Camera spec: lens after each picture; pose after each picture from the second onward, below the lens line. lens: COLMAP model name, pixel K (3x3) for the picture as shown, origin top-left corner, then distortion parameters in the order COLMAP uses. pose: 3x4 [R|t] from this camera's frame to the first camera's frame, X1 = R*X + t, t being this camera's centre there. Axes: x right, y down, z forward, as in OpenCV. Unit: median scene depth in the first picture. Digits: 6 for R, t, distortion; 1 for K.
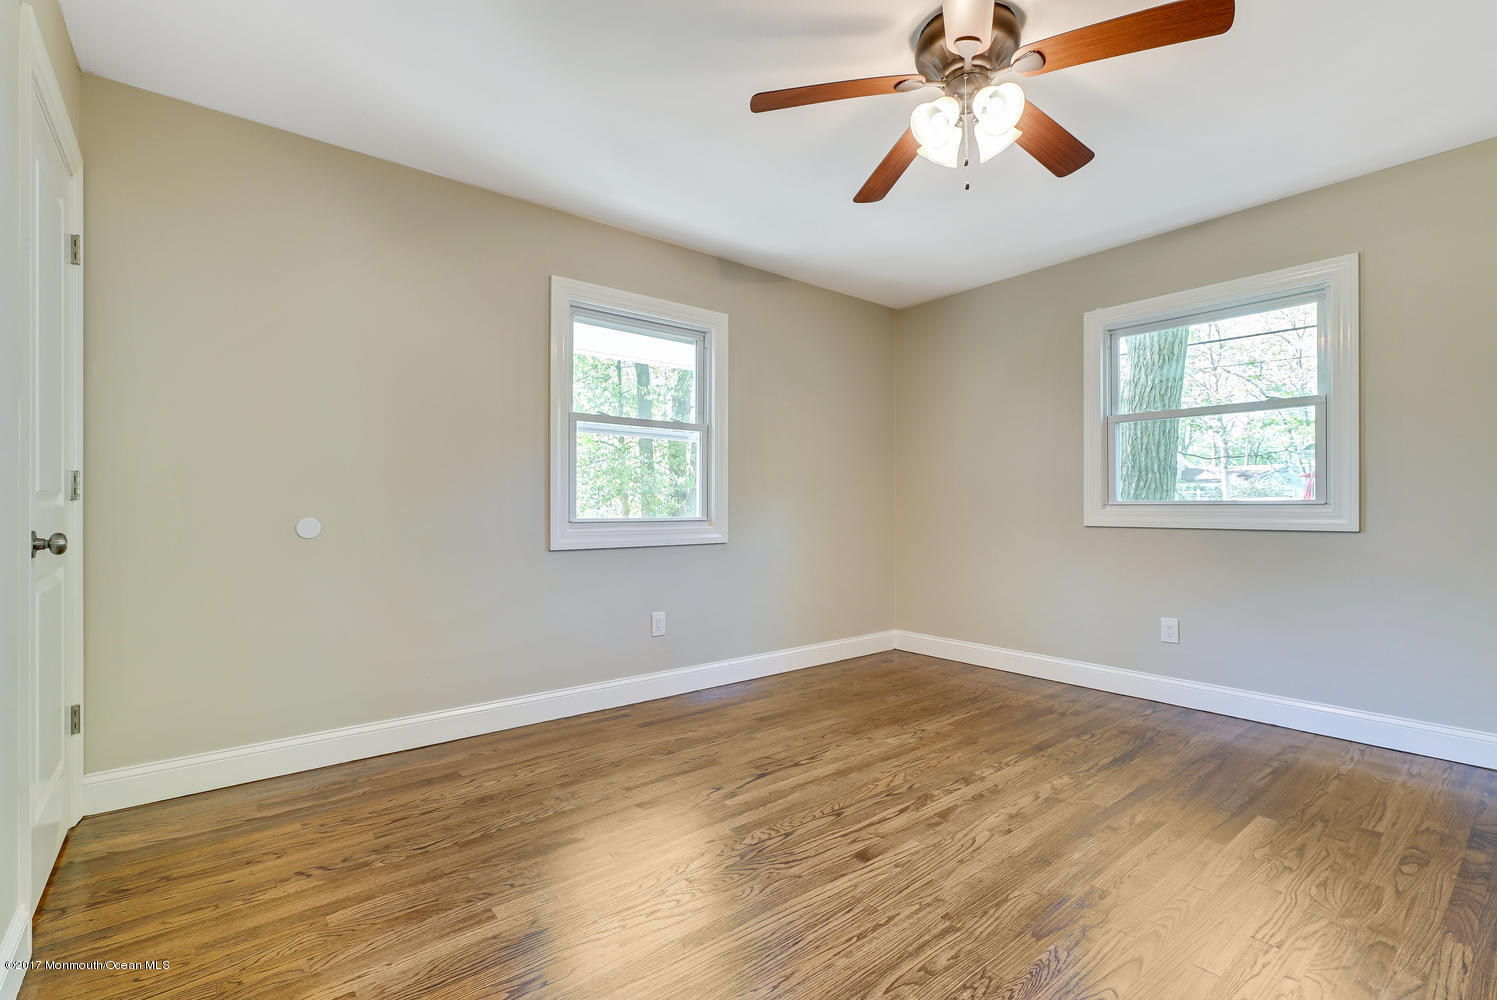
lens RADIAL K [[675.3, 0, 738.4], [0, 675.3, 512.8], [0, 0, 1]] dist [0.004623, 0.000736]
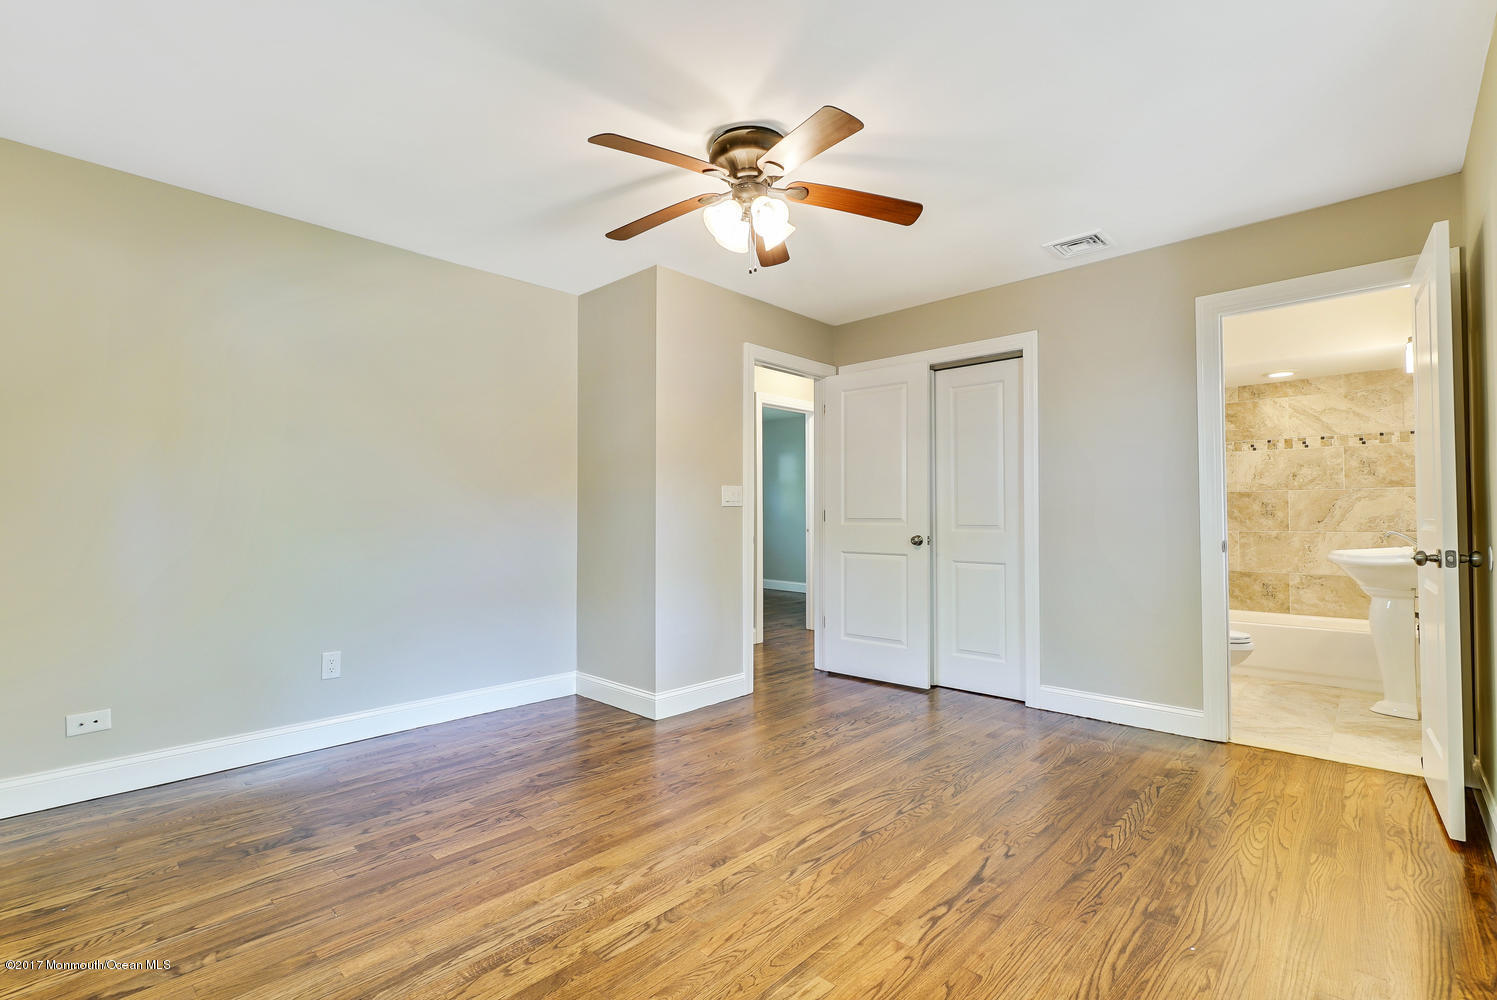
lens RADIAL K [[675.3, 0, 752.2], [0, 675.3, 504.1], [0, 0, 1]] dist [0.004623, 0.000736]
pose [[-0.989070, -0.002249, -0.147428, 0.421228], [-0.001020, 0.999964, -0.008410, -0.038629], [0.147441, -0.008168, -0.989037, 1.794571]]
